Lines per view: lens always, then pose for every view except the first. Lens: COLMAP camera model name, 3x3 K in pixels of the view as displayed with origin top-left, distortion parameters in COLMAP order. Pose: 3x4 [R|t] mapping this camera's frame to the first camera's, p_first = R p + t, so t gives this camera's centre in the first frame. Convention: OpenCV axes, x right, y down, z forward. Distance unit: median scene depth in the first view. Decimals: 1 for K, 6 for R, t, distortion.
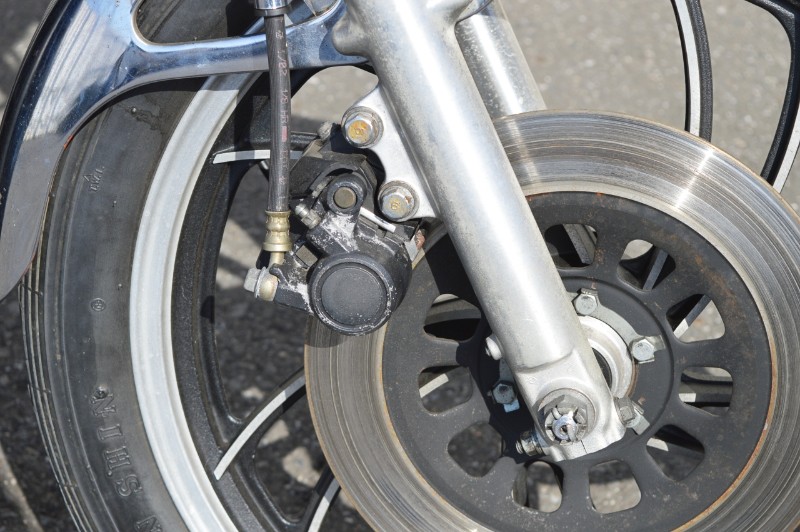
lens RADIAL K [[1890.3, 0, 400.0], [0, 1890.3, 266.0], [0, 0, 1]] dist [0.024705, 0.034855]
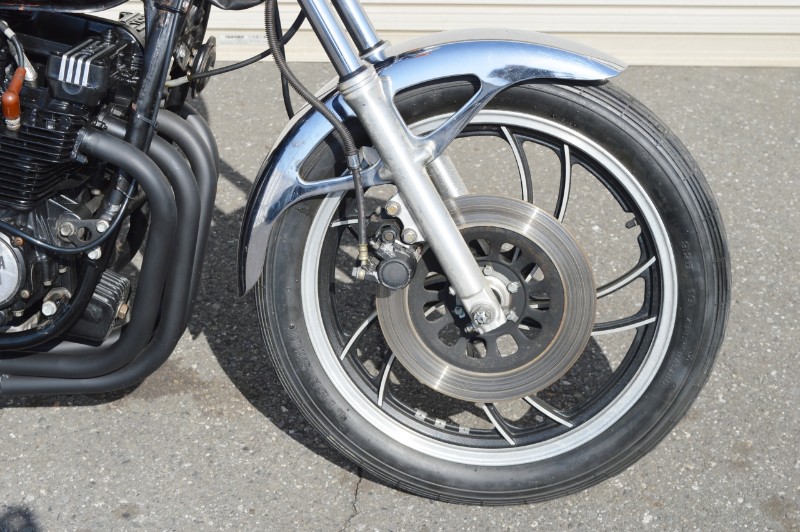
lens RADIAL K [[1657.8, 0, 400.0], [0, 1657.8, 266.0], [0, 0, 1]] dist [-0.002321, -0.001349]
pose [[0.996377, -0.085002, 0.002754, -0.022206], [0.085034, 0.996261, -0.015252, 0.036962], [-0.001447, 0.015431, 0.999880, -1.175929]]
